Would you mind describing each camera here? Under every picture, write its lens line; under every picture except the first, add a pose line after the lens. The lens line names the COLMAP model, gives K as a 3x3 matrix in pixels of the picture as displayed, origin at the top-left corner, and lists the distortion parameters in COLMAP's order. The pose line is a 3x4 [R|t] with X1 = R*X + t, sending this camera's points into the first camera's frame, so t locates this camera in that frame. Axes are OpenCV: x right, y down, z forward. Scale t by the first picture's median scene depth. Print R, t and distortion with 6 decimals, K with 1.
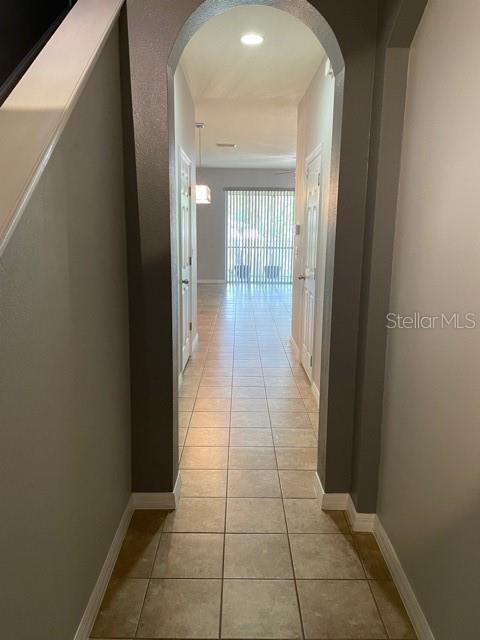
lens RADIAL K [[481.5, 0, 239.0], [0, 481.5, 322.3], [0, 0, 1]] dist [0.056632, -0.046524]
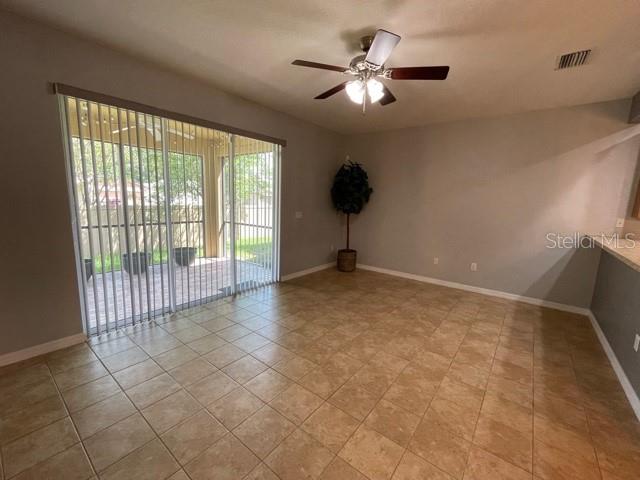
lens RADIAL K [[273.9, 0, 316.7], [0, 273.9, 239.3], [0, 0, 1]] dist [0.002725, 0.000187]
pose [[0.620697, -0.107482, 0.776649, -0.214013], [0.125041, 0.991451, 0.037276, -0.407935], [-0.774016, 0.073976, 0.628830, 1.992142]]
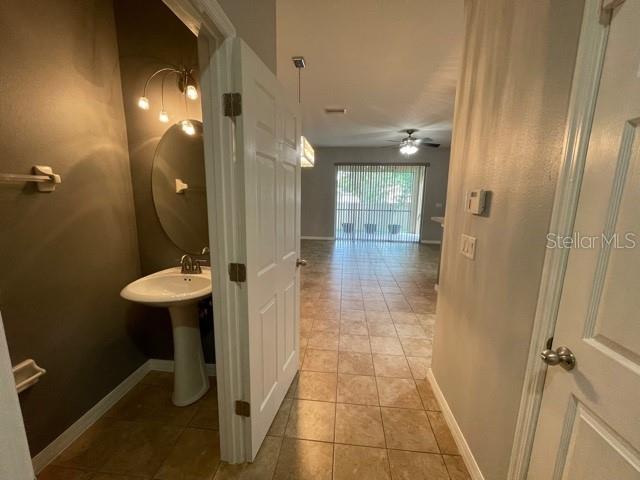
lens RADIAL K [[260.9, 0, 319.8], [0, 260.9, 239.8], [0, 0, 1]] dist [-0.002580, 0.000250]
pose [[0.995240, 0.020663, -0.095237, -0.005456], [-0.022908, 0.999483, -0.022538, -0.182878], [0.094722, 0.024613, 0.995199, 0.920878]]
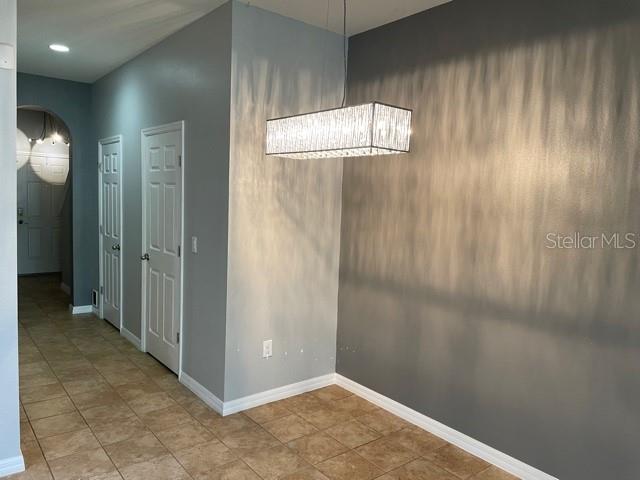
lens RADIAL K [[481.5, 0, 323.8], [0, 481.5, 237.1], [0, 0, 1]] dist [0.056632, -0.046524]
pose [[-0.776641, 0.015601, -0.629750, 0.239077], [-0.165057, 0.959727, 0.227332, -0.429985], [0.607935, 0.280500, -0.742789, 2.020019]]
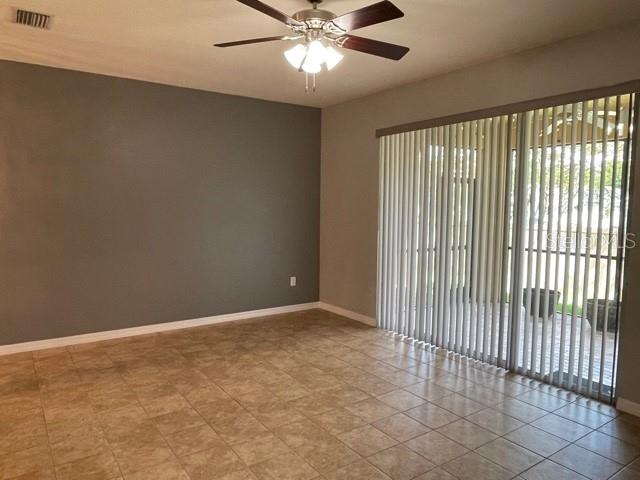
lens RADIAL K [[452.5, 0, 321.7], [0, 452.5, 240.7], [0, 0, 1]] dist [-0.001353, -0.001265]
pose [[0.570645, 0.059284, -0.819054, 0.842806], [-0.161563, 0.986002, -0.041195, -0.383047], [0.805147, 0.155836, 0.572235, 1.921388]]
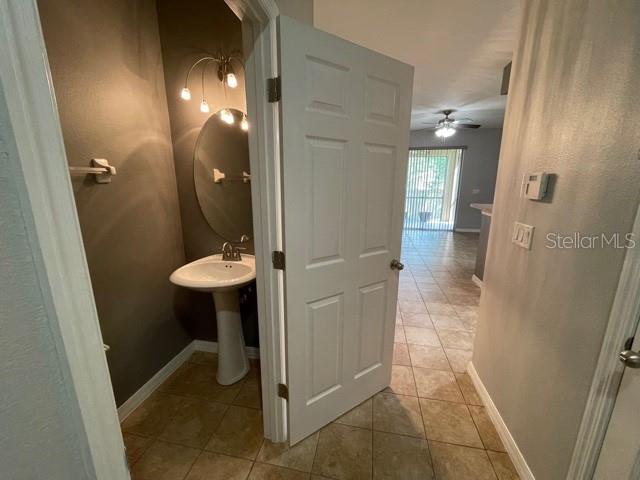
lens RADIAL K [[260.9, 0, 320.0], [0, 260.9, 239.6], [0, 0, 1]] dist [-0.002580, 0.000250]
pose [[0.980968, 0.029576, -0.191904, -0.023838], [-0.025340, 0.999379, 0.024492, -0.182471], [0.192509, -0.019163, 0.981108, 0.923041]]
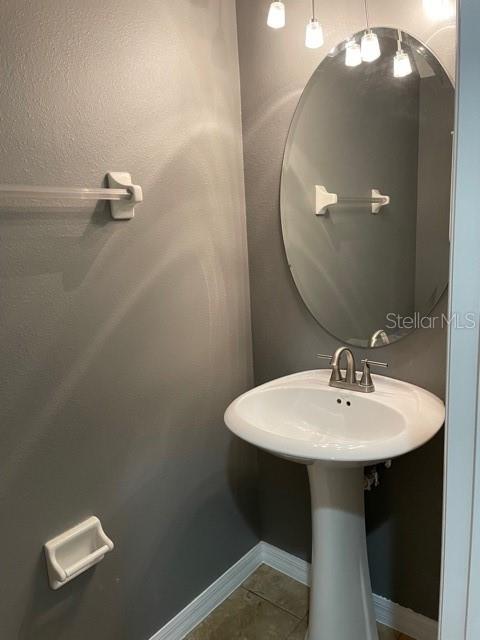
lens RADIAL K [[481.5, 0, 235.4], [0, 481.5, 324.4], [0, 0, 1]] dist [0.056632, -0.046524]
pose [[0.764106, 0.073552, -0.640884, -0.095509], [-0.063357, 0.997232, 0.038911, -0.187726], [0.641973, 0.010873, 0.766651, 1.001685]]
